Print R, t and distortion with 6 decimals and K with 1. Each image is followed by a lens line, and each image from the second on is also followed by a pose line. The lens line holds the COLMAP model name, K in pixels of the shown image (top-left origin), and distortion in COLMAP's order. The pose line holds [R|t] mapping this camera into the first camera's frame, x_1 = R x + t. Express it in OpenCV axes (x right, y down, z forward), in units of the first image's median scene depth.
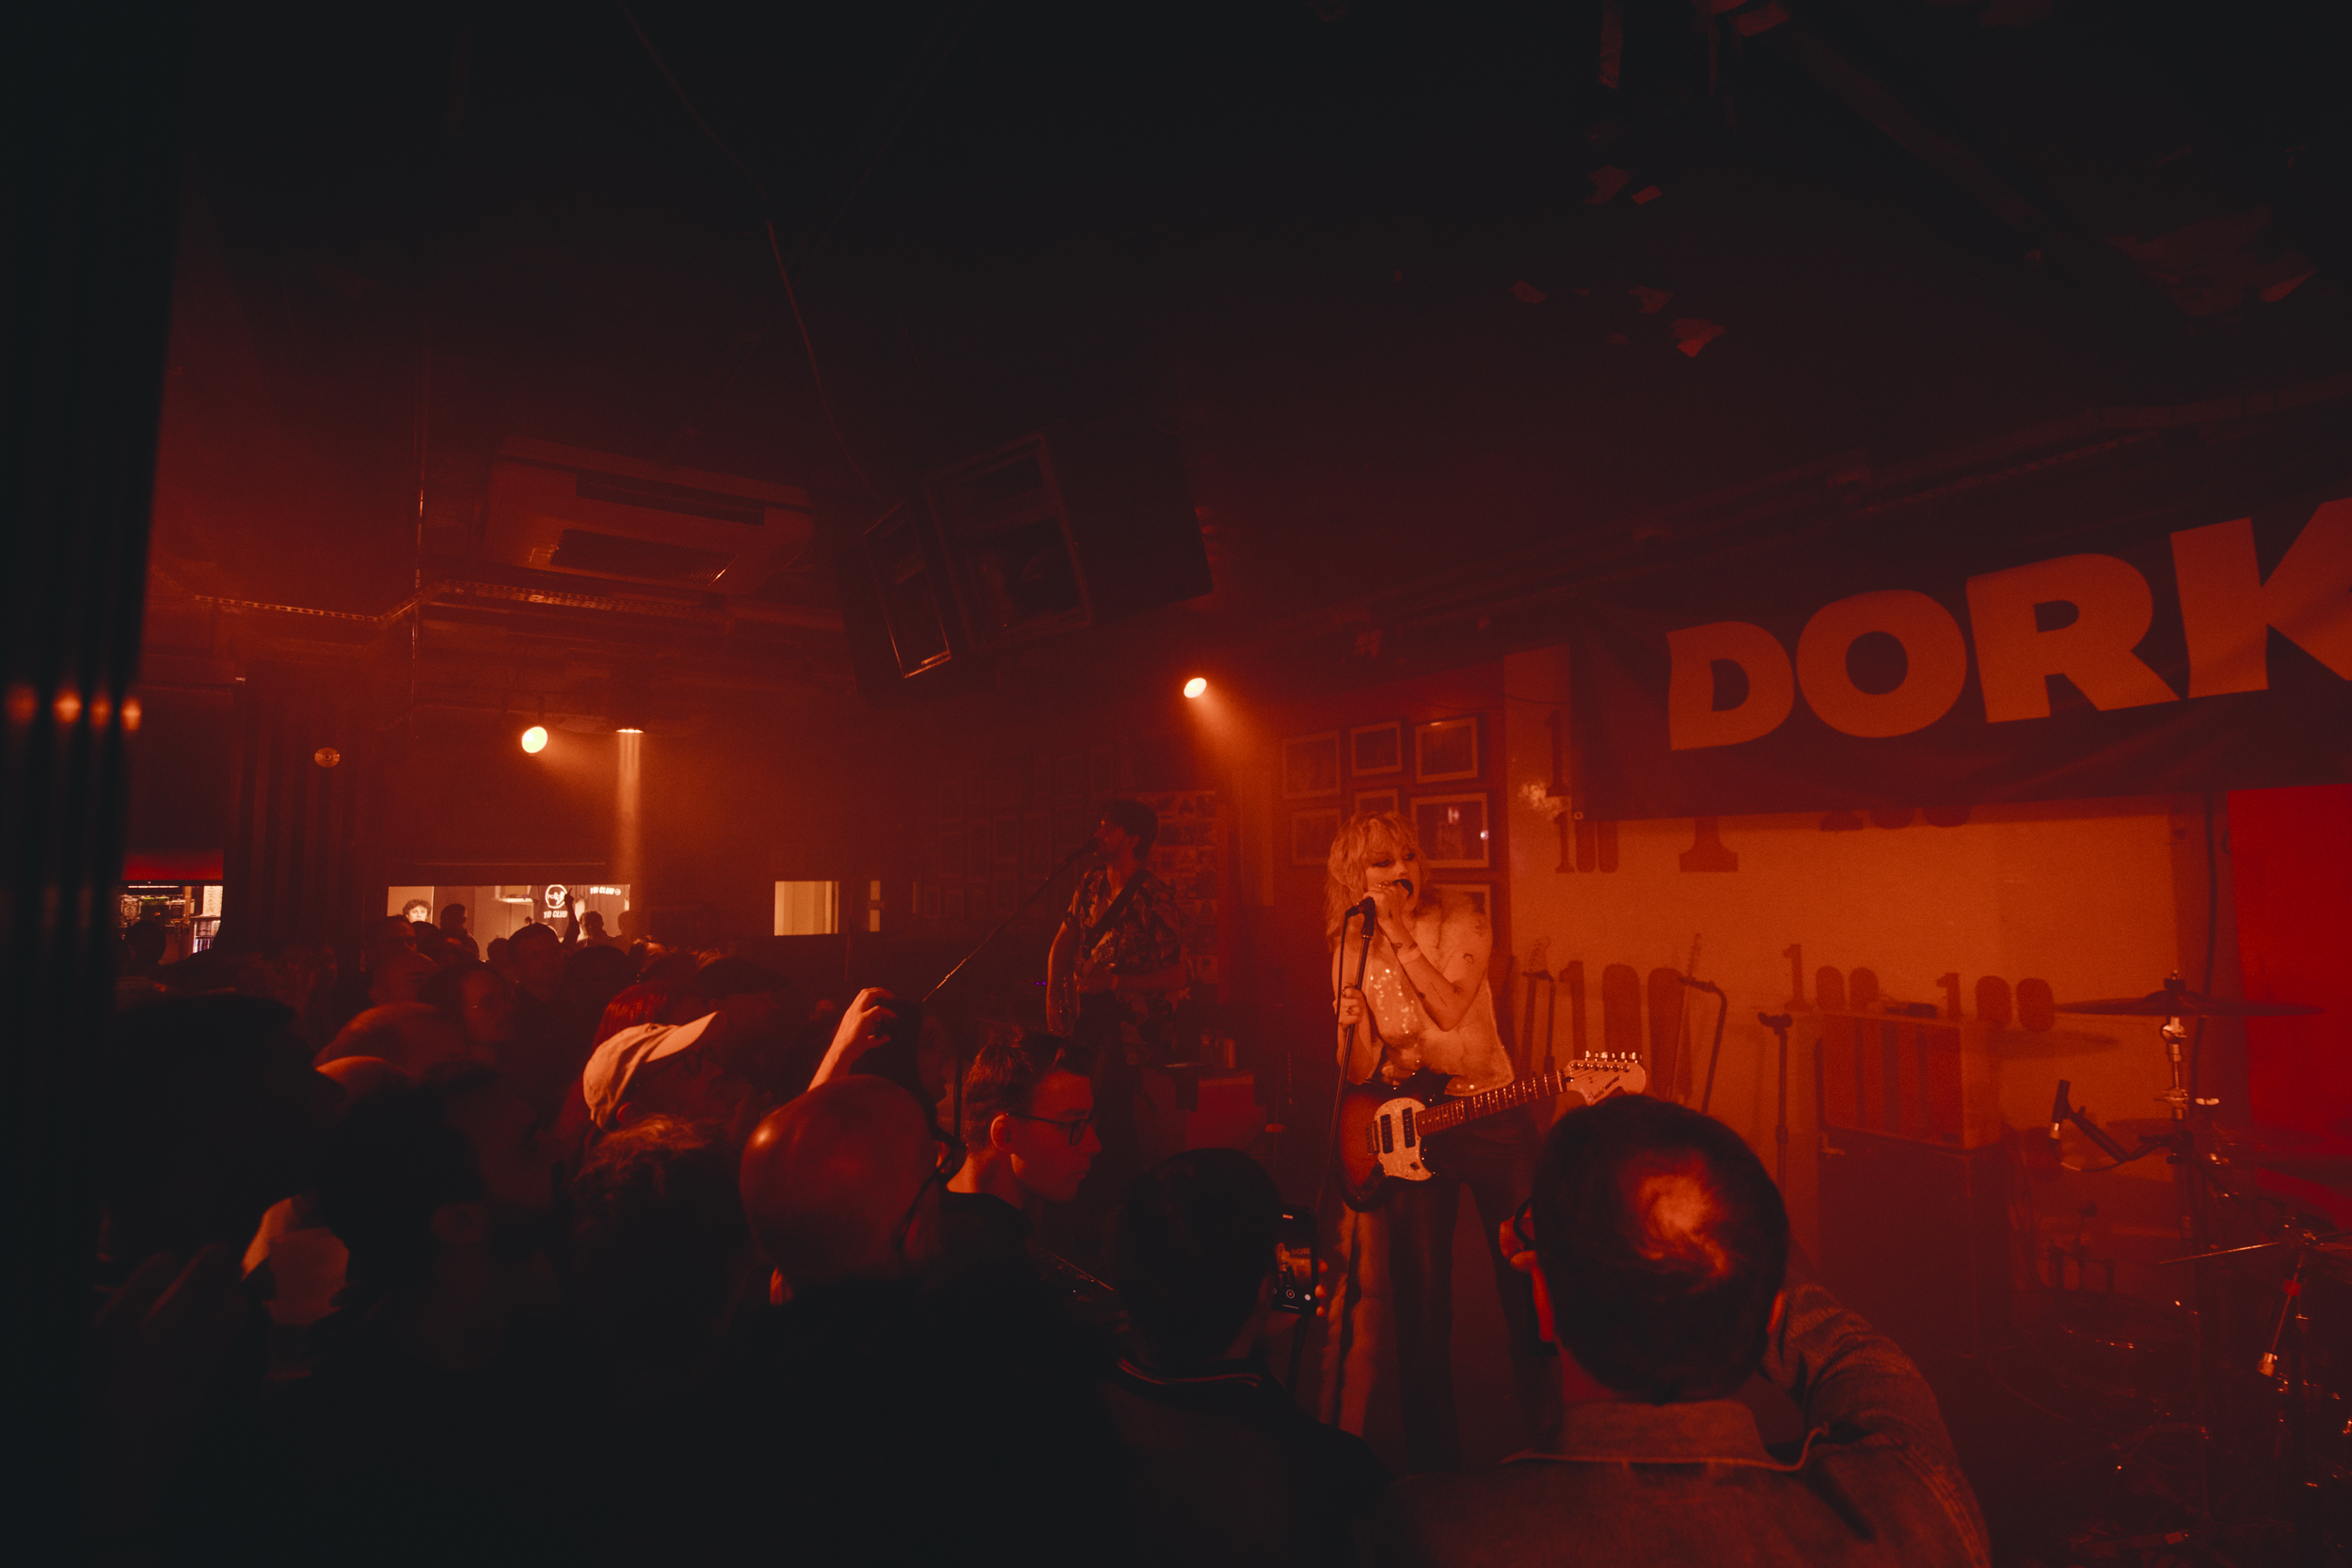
lens RADIAL K [[1134.7, 0, 1182.1], [0, 1134.7, 784.2], [0, 0, 1]] dist [-0.006820, -0.002105]
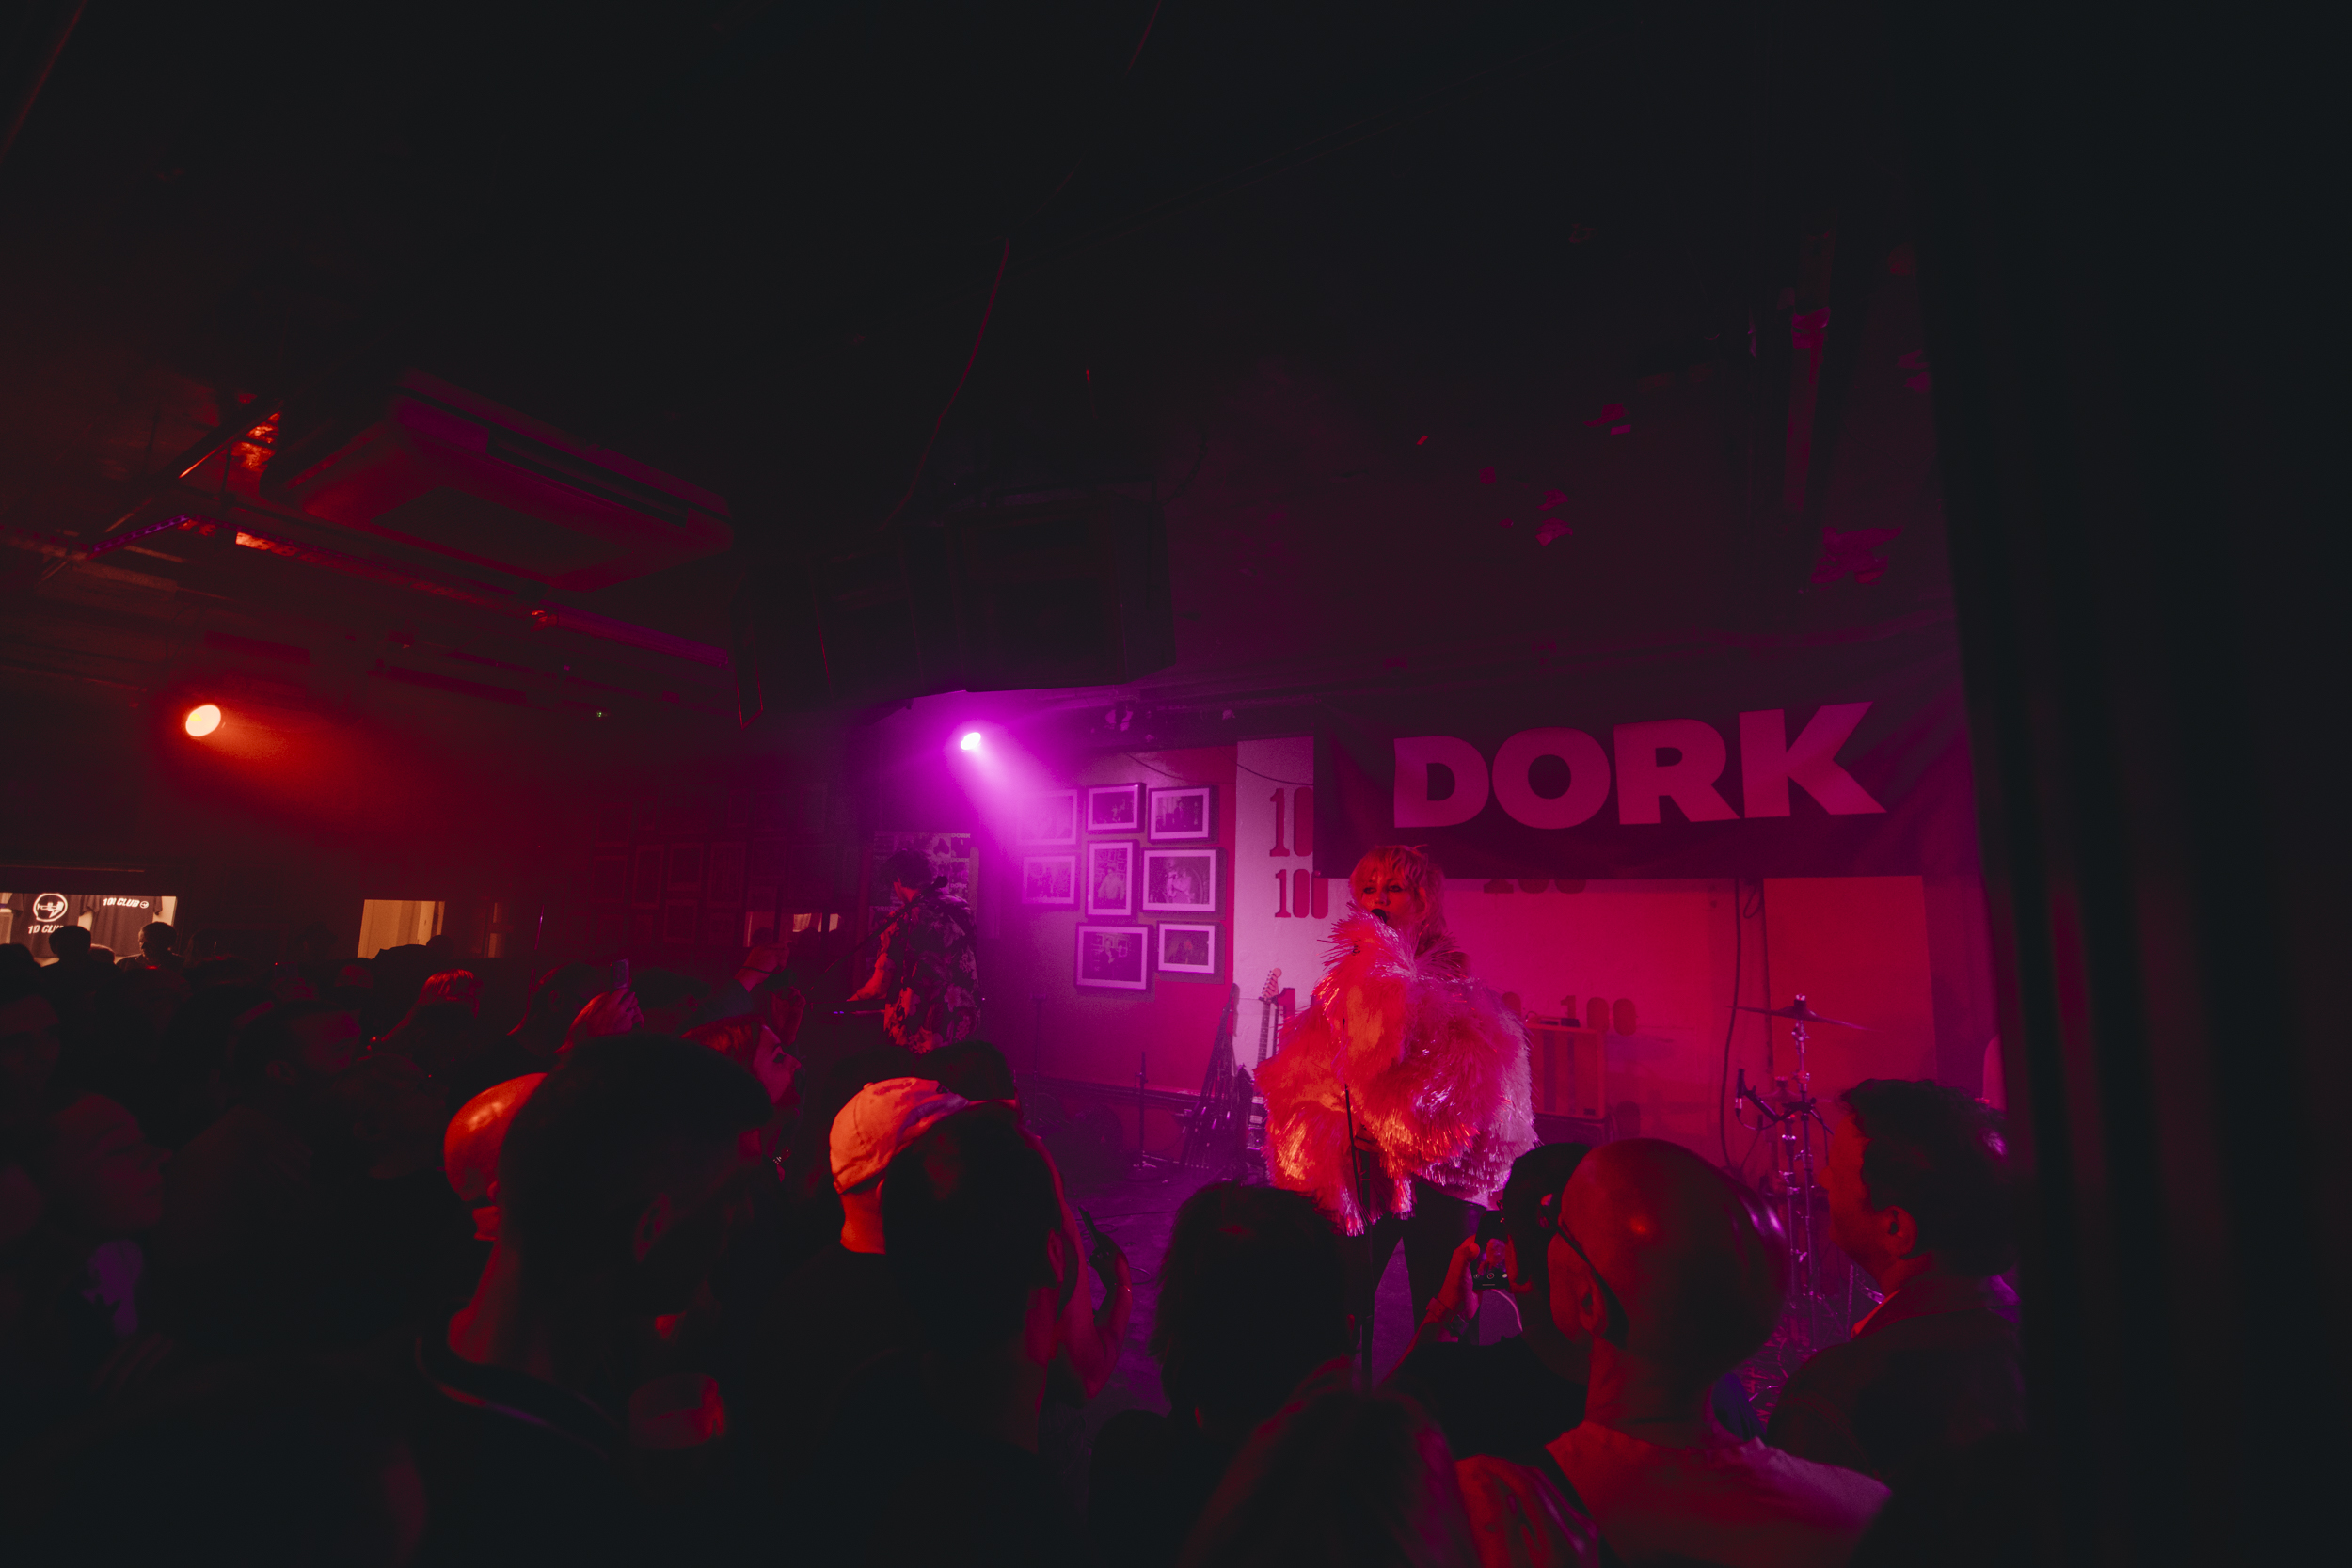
lens RADIAL K [[945.0, 0, 1183.5], [0, 945.0, 781.6], [0, 0, 1]] dist [-0.012908, -0.002730]
pose [[0.903147, 0.086858, 0.420454, -0.263294], [-0.062487, 0.995487, -0.071424, 0.011321], [-0.424760, 0.038234, 0.904498, 0.104052]]
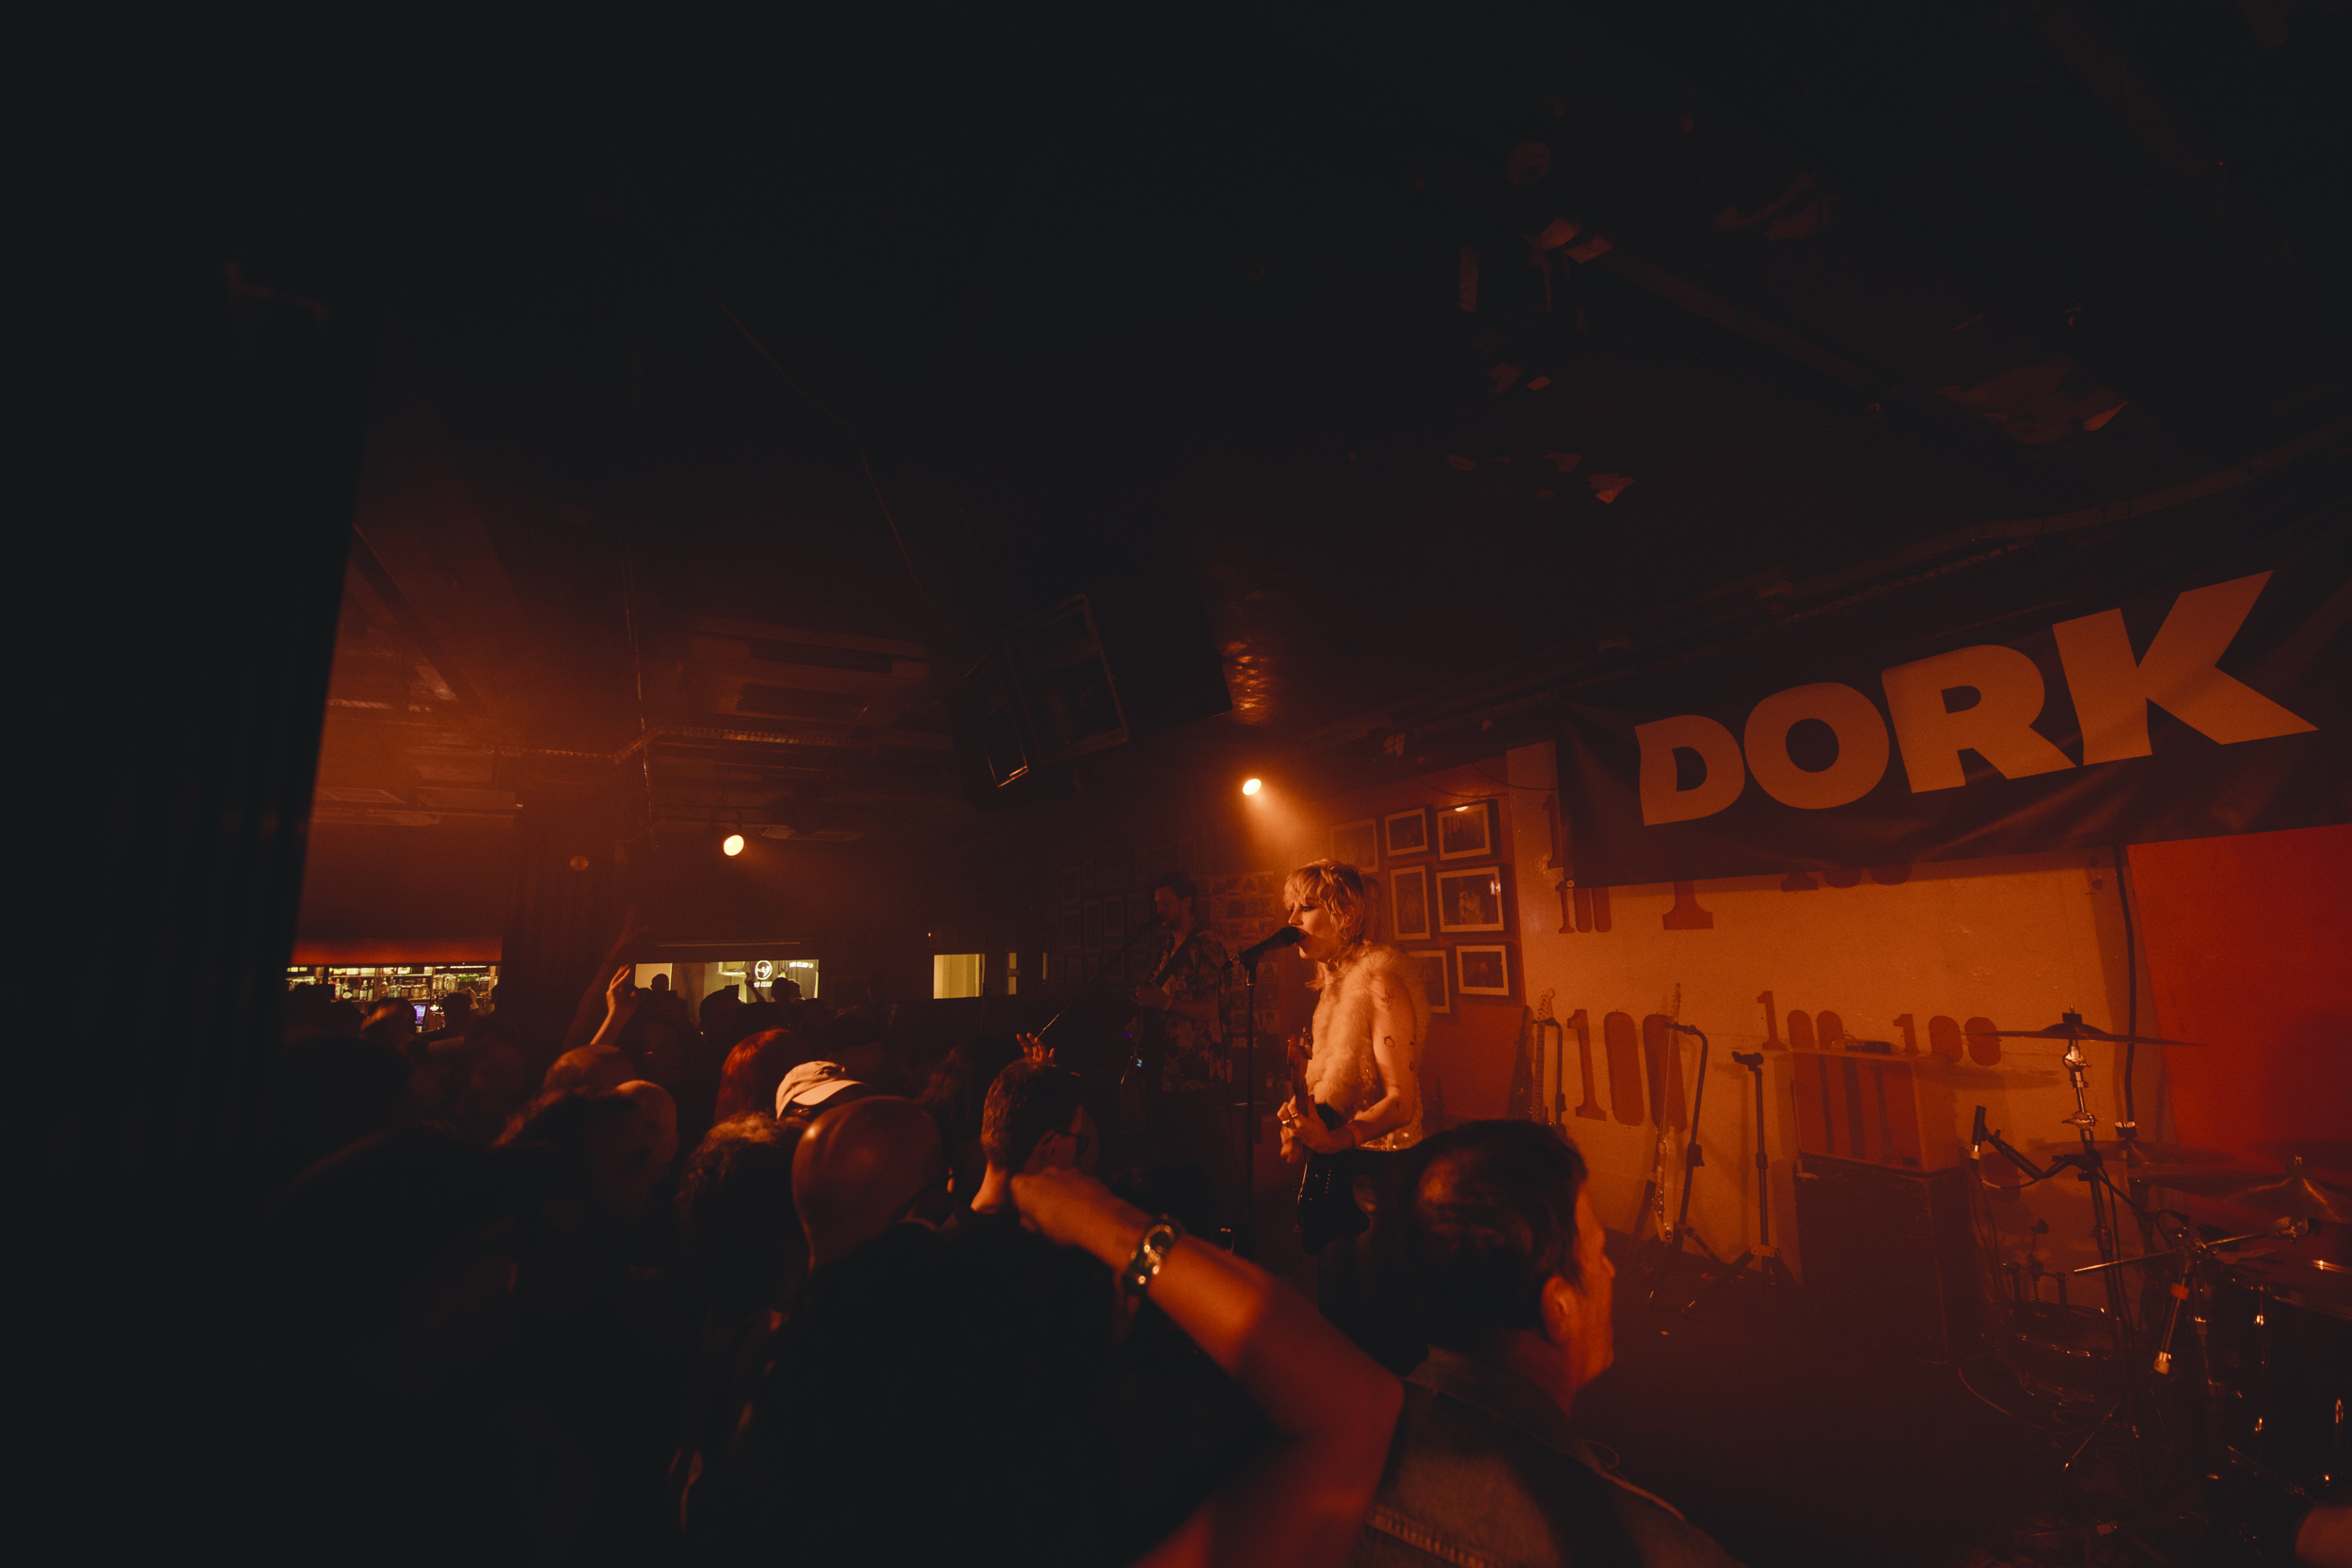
lens RADIAL K [[945.0, 0, 1187.0], [0, 945.0, 790.2], [0, 0, 1]] dist [-0.012908, -0.002730]
pose [[0.994912, -0.034888, -0.094511, 0.053884], [0.026968, 0.996116, -0.083821, 0.002441], [0.097068, 0.080846, 0.991989, -0.017591]]
